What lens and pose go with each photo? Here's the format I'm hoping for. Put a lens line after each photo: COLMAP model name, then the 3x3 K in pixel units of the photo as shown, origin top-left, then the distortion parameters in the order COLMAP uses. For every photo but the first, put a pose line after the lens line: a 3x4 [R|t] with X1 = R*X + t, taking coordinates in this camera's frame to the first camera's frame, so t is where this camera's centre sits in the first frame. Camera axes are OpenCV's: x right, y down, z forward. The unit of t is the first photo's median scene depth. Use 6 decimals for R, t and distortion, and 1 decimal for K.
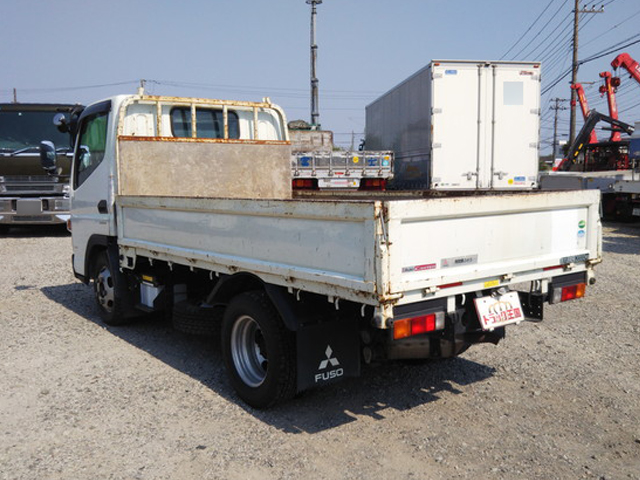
lens RADIAL K [[644.2, 0, 340.5], [0, 644.2, 256.1], [0, 0, 1]] dist [-0.007623, -0.091019]
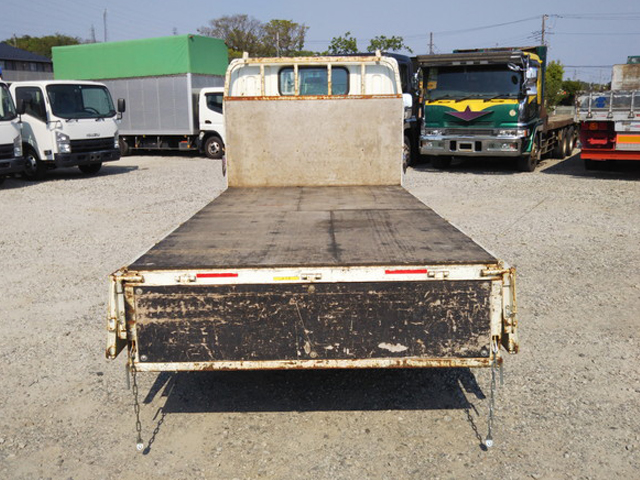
lens RADIAL K [[600.7, 0, 292.4], [0, 600.7, 241.7], [0, 0, 1]] dist [0.004193, -0.134725]
pose [[0.774037, 0.124239, -0.620831, 0.149518], [-0.066176, 0.991063, 0.115822, -0.020907], [0.629672, -0.048566, 0.775341, 0.075655]]
